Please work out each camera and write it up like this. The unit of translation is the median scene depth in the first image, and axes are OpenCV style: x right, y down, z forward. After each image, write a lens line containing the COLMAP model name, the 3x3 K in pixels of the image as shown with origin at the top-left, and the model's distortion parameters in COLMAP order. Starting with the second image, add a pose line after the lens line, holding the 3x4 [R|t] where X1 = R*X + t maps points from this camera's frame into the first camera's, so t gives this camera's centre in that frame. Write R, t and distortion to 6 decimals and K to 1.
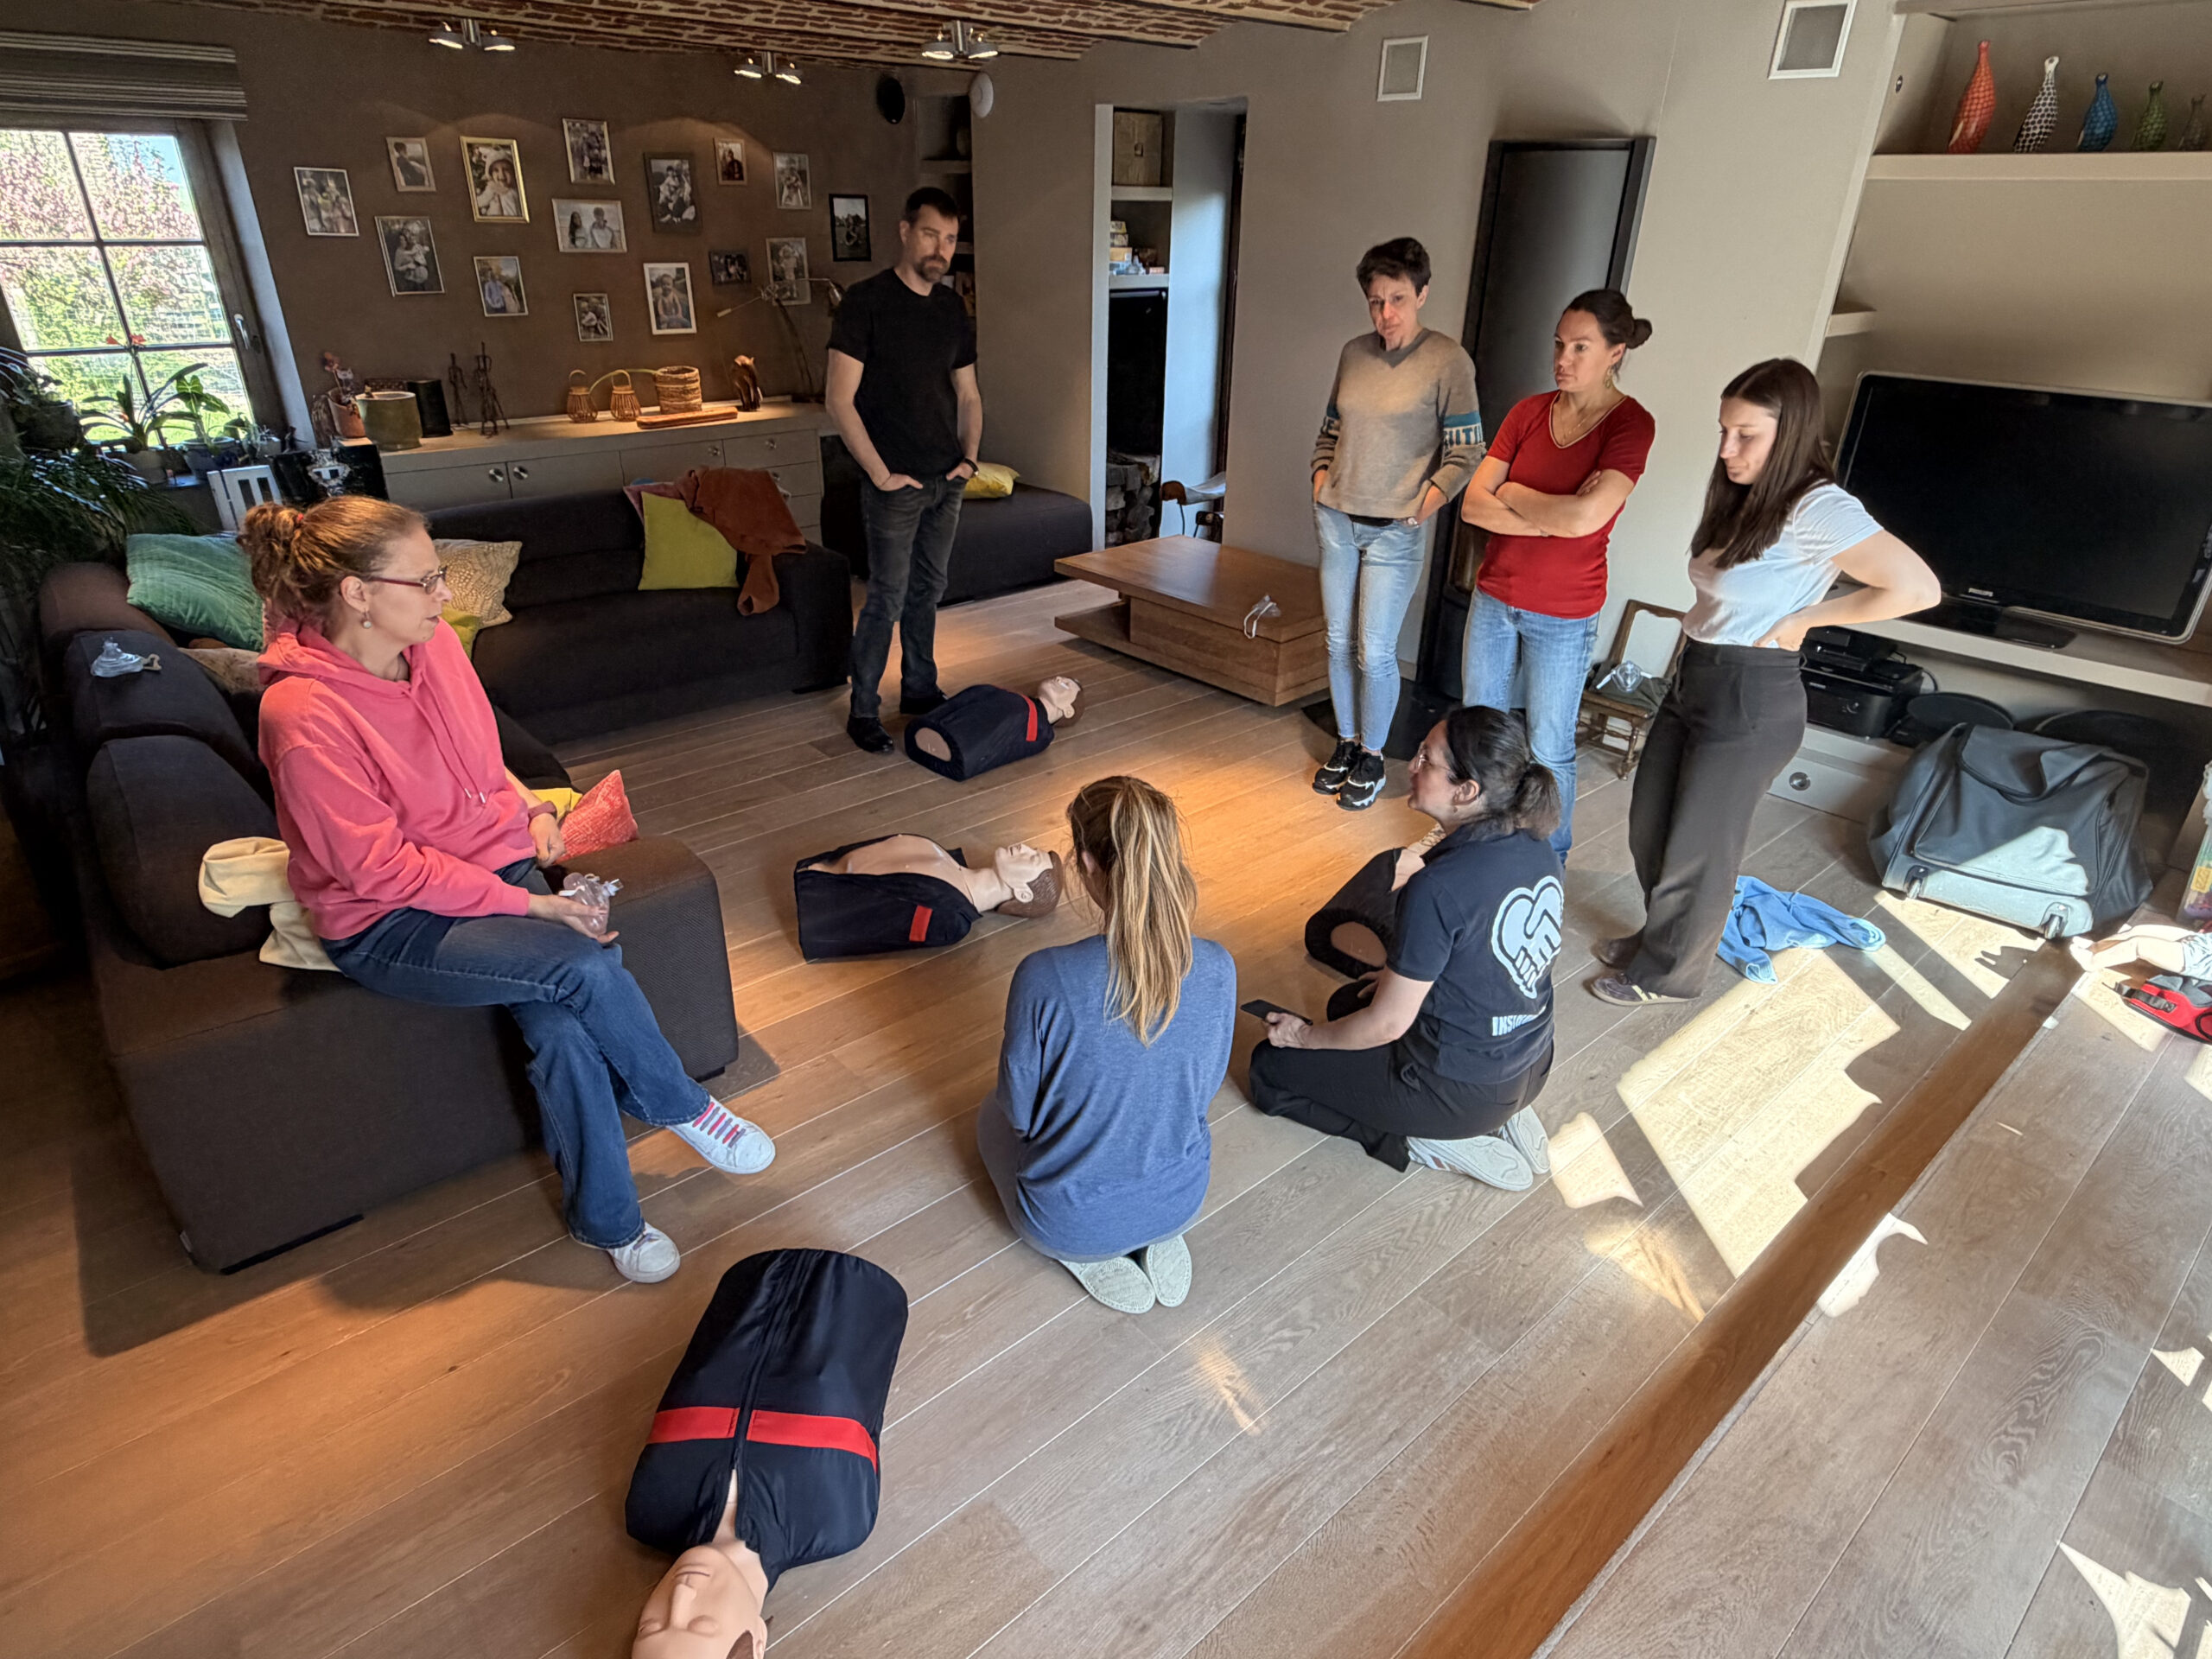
lens RADIAL K [[1245.7, 0, 1093.1], [0, 1245.7, 831.8], [0, 0, 1]] dist [0.001711, -0.003061]
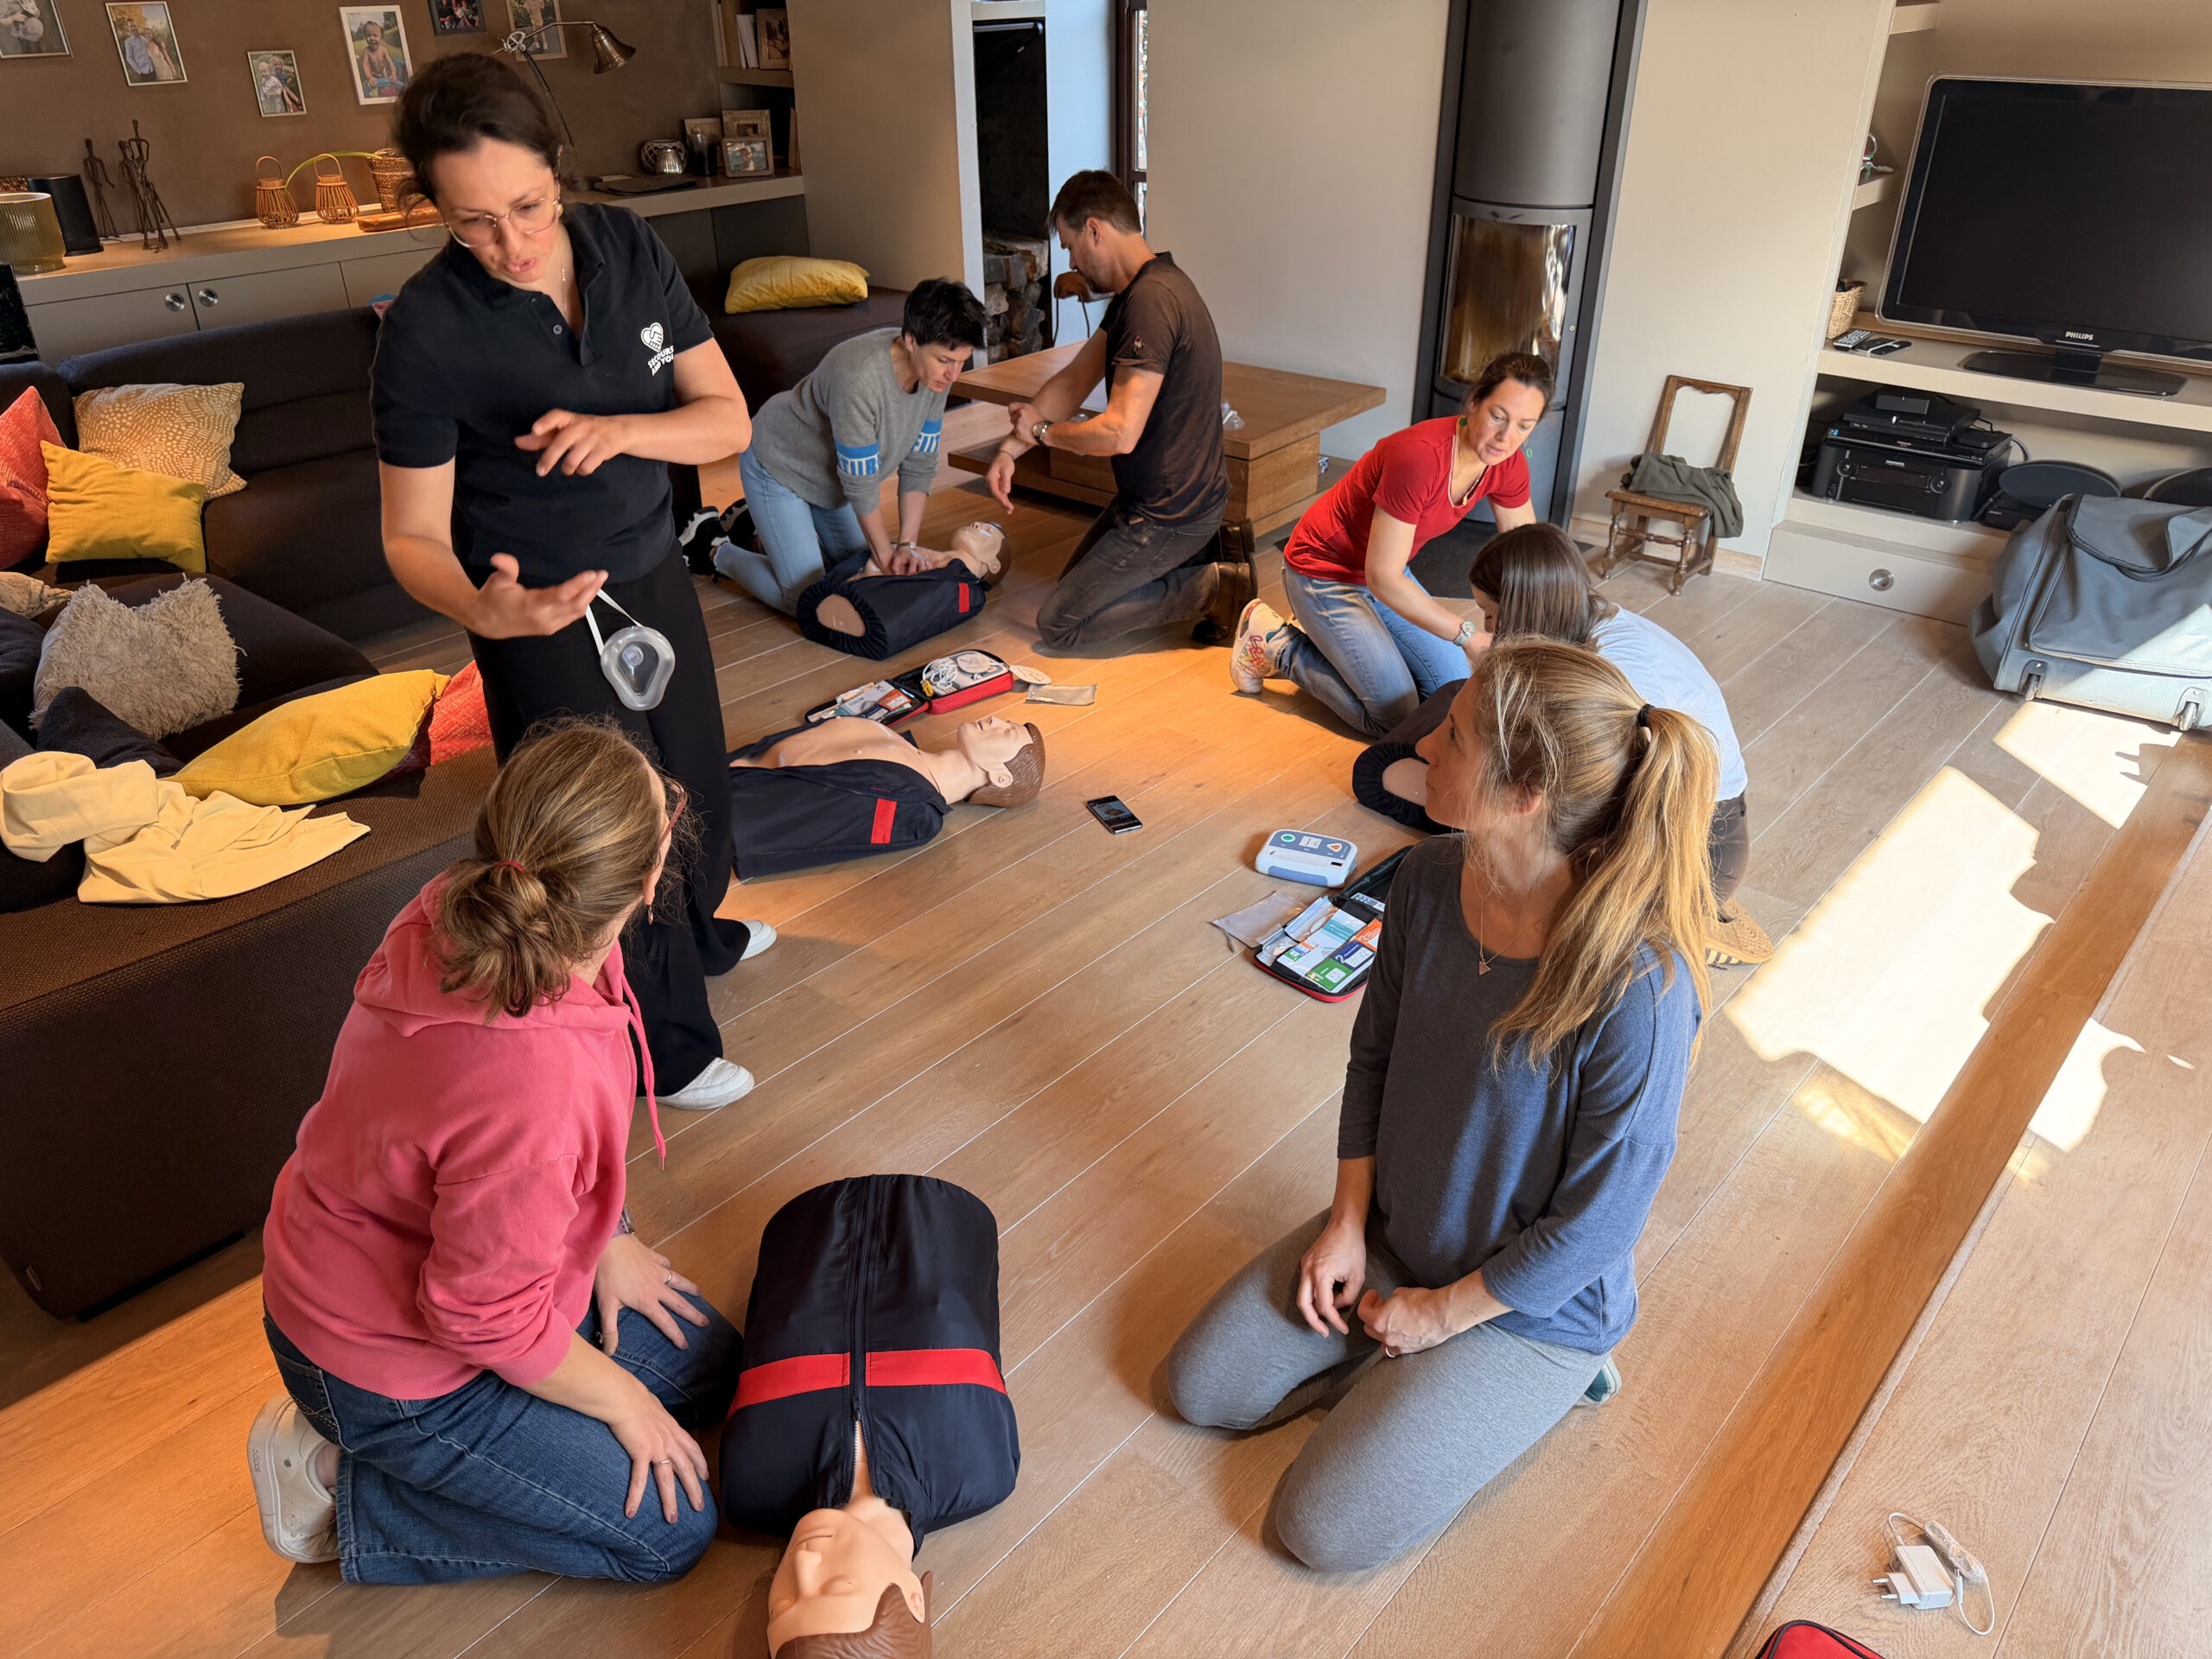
lens RADIAL K [[1591.4, 0, 1096.1], [0, 1591.4, 839.1], [0, 0, 1]] dist [0.022864, -0.030159]
pose [[0.990443, -0.087838, 0.106335, -0.100701], [0.082771, 0.995254, 0.051167, 0.040070], [-0.110325, -0.041876, 0.993013, -0.019303]]
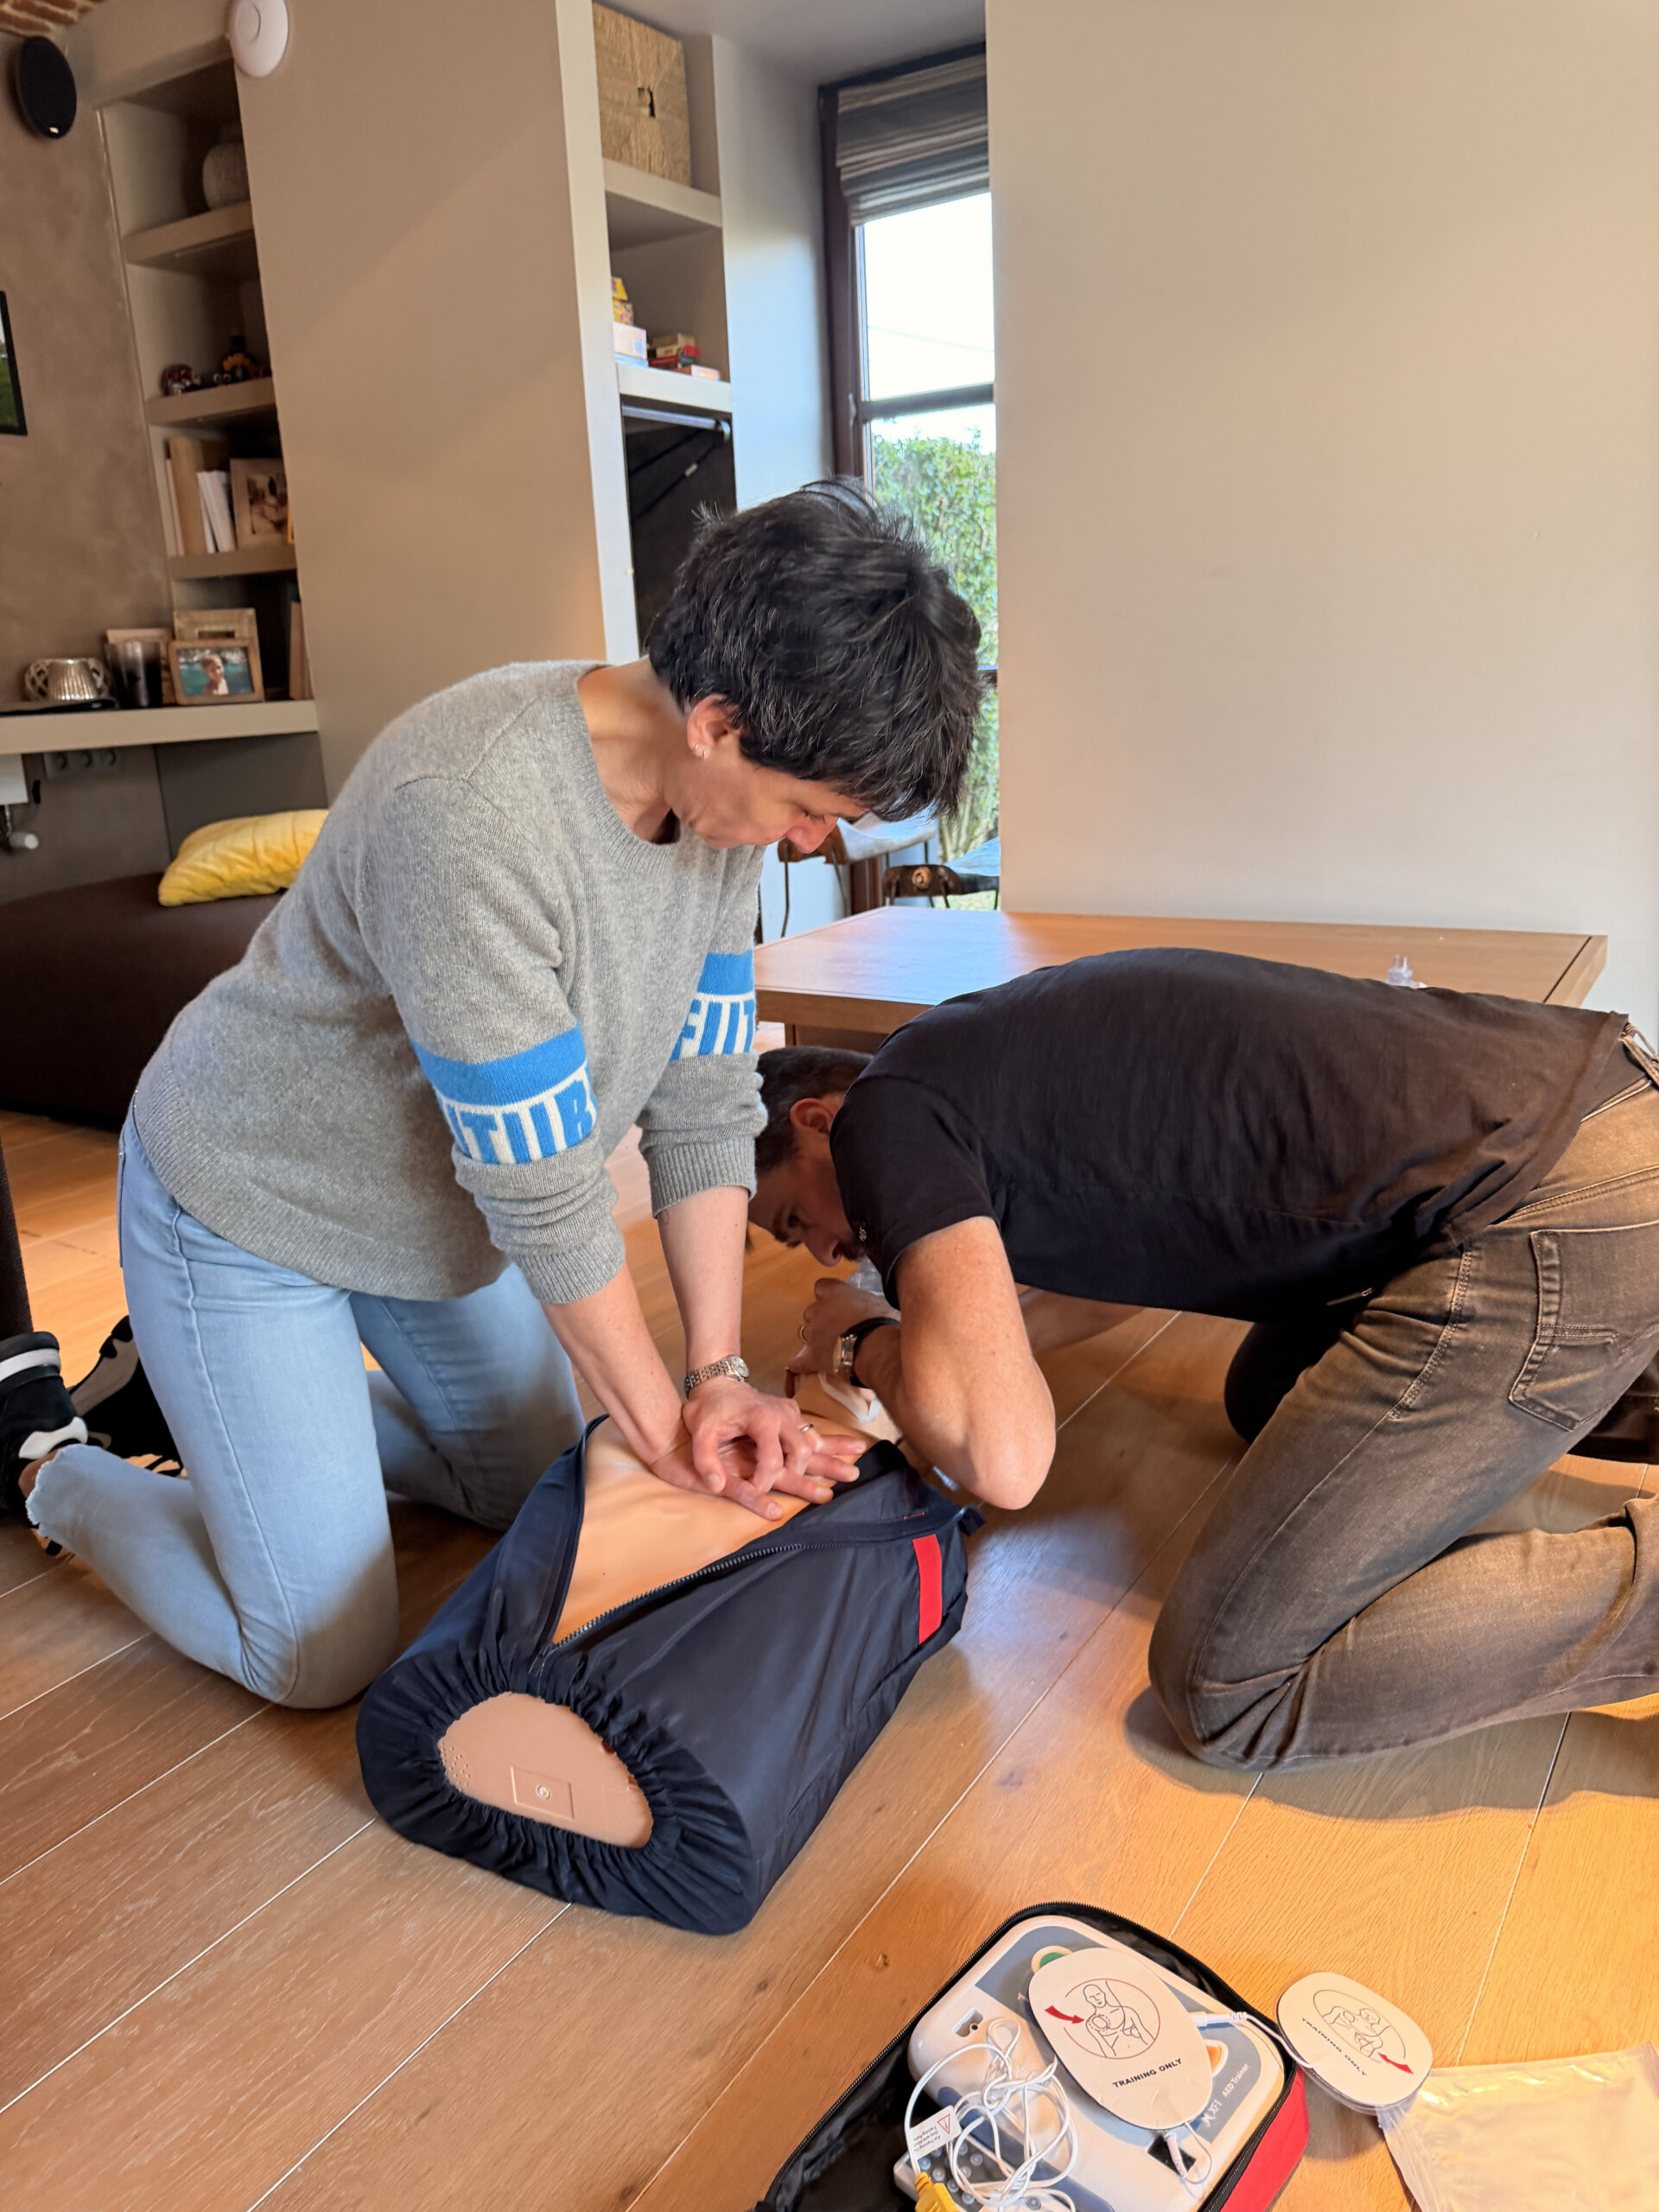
lens RADIAL K [[1601.1, 0, 822.2], [0, 1601.1, 1112.6], [0, 0, 1]] dist [0.002294, -0.009579]
pose [[0.958973, -0.127357, 0.253280, -0.152316], [0.178984, 0.964830, -0.192528, -0.123277], [-0.219853, 0.229962, 0.948041, 0.851206]]
